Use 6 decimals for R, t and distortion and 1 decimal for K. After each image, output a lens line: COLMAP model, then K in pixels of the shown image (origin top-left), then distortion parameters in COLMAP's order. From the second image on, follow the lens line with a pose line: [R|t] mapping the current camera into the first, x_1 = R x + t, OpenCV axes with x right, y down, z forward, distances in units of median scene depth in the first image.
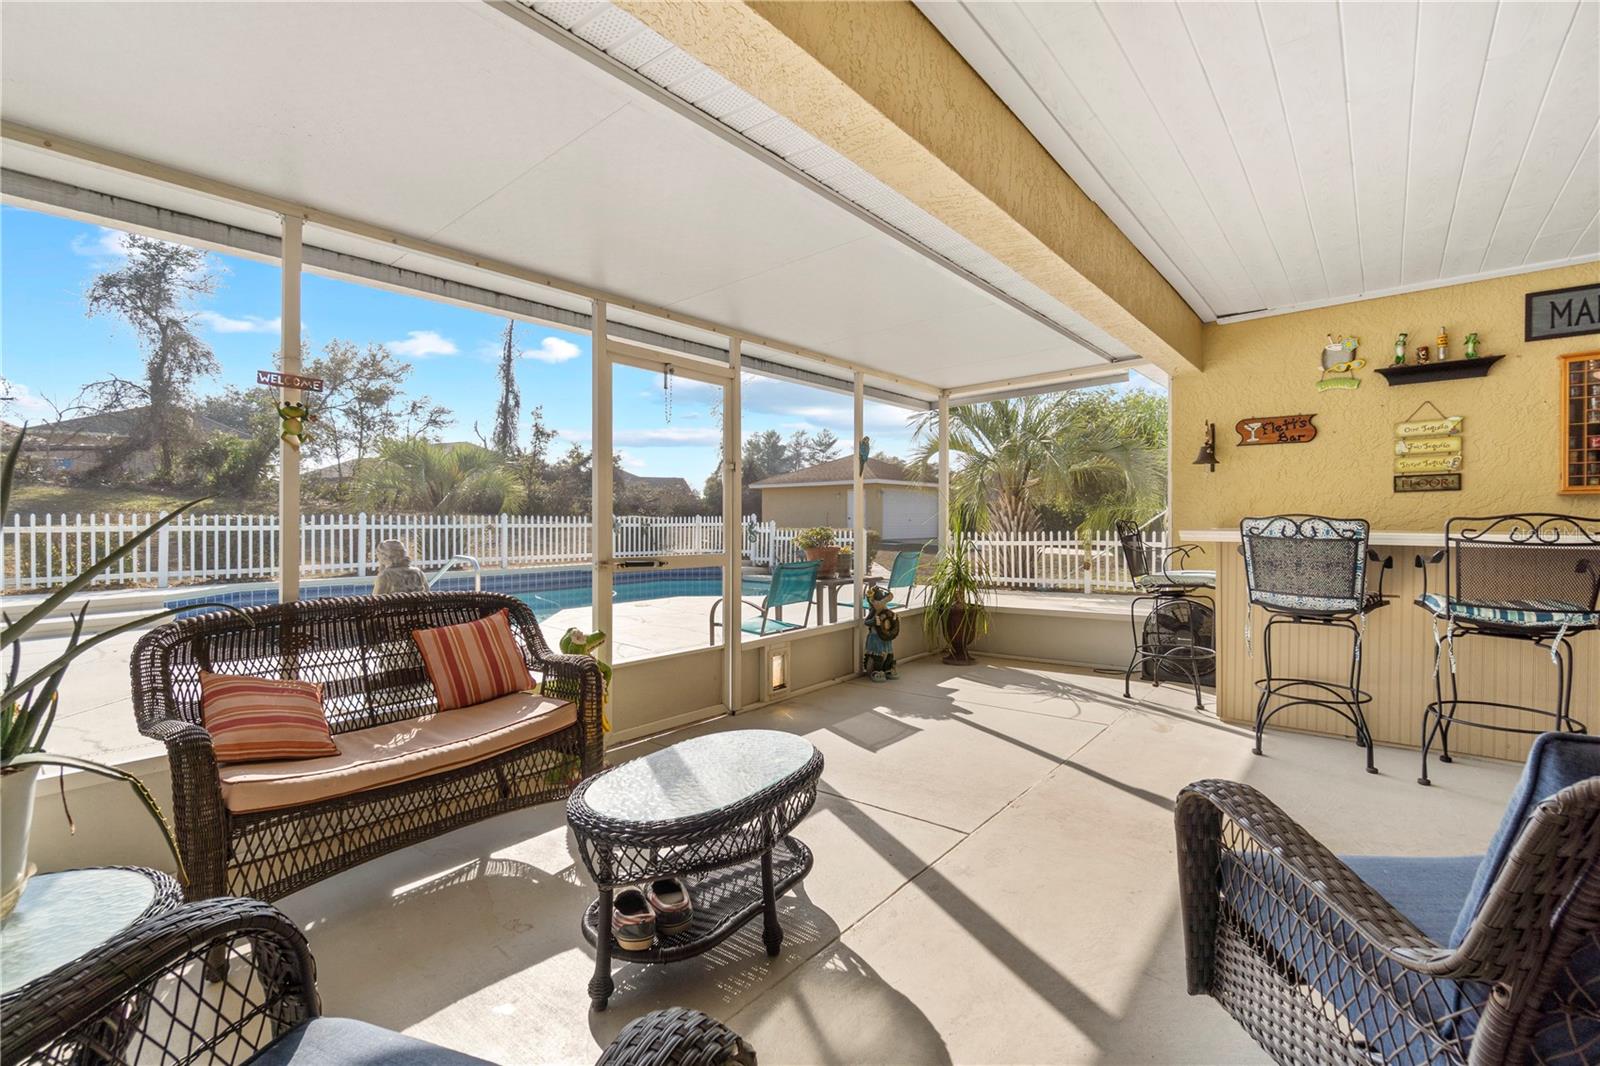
lens RADIAL K [[693.6, 0, 793.6], [0, 693.6, 523.6], [0, 0, 1]] dist [-0.003424, 0.000416]
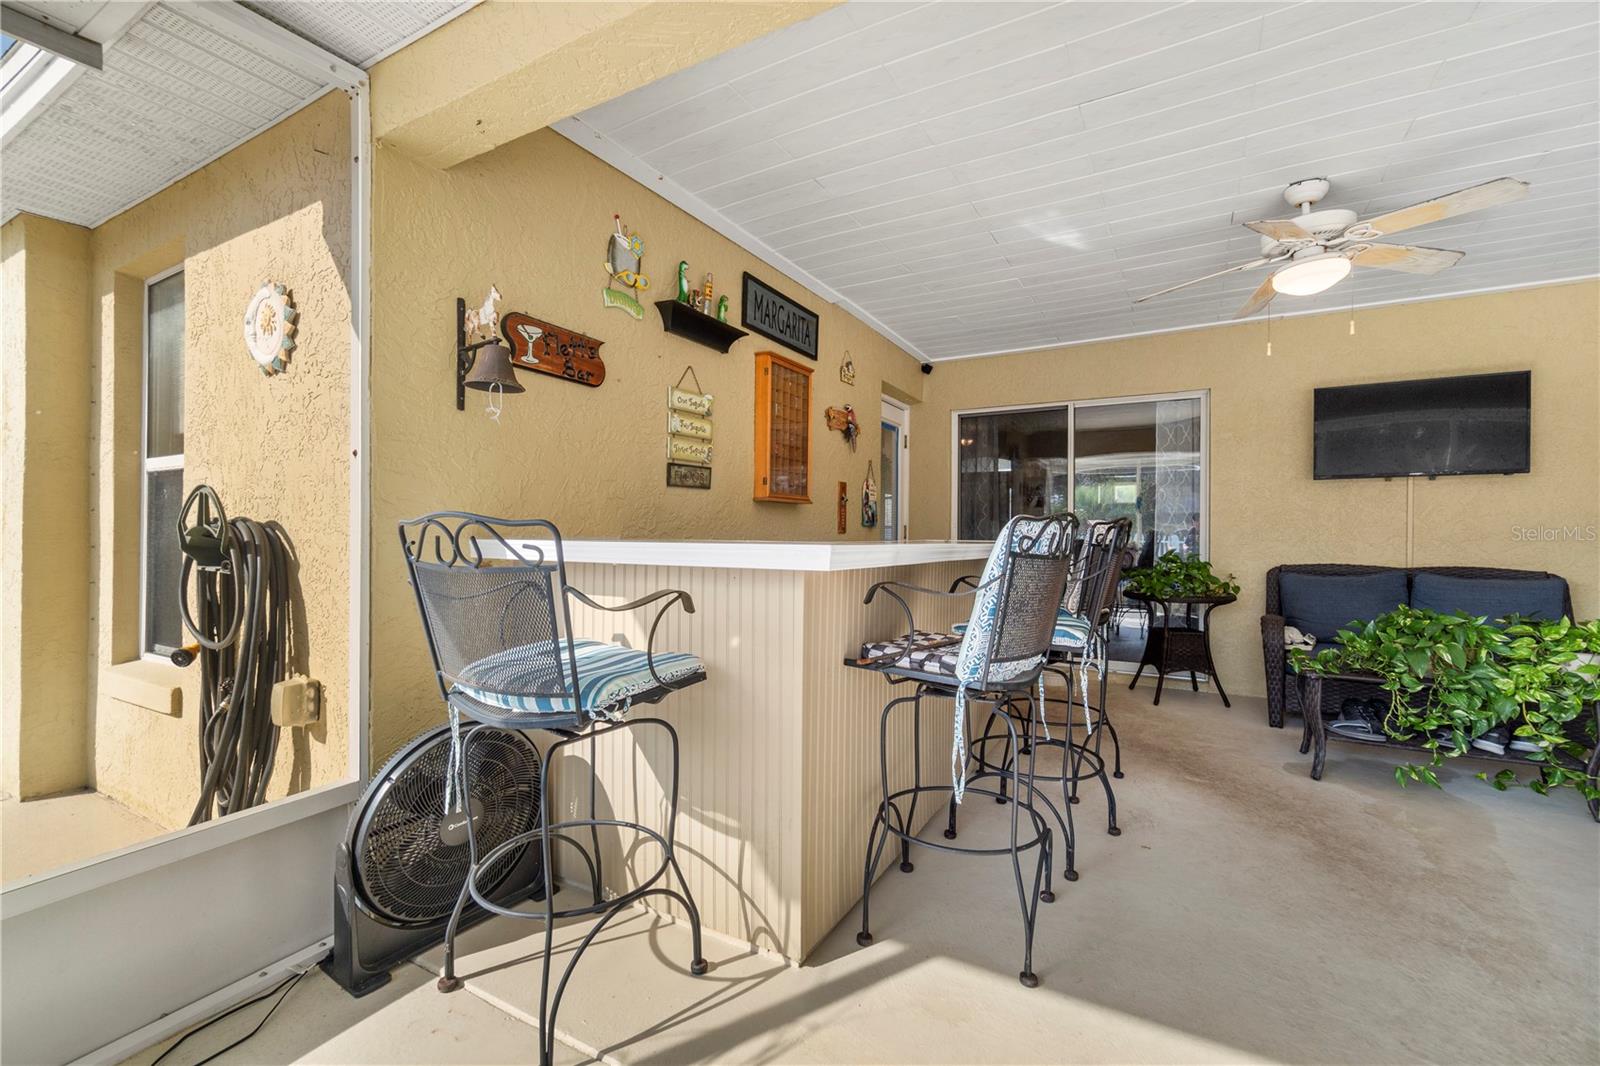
lens RADIAL K [[693.6, 0, 806.5], [0, 693.6, 533.0], [0, 0, 1]] dist [-0.003424, 0.000416]
pose [[-0.200685, 0.003033, 0.979651, 0.066870], [0.007808, 0.999968, -0.001497, 0.001596], [-0.979625, 0.007348, -0.200702, 0.418020]]
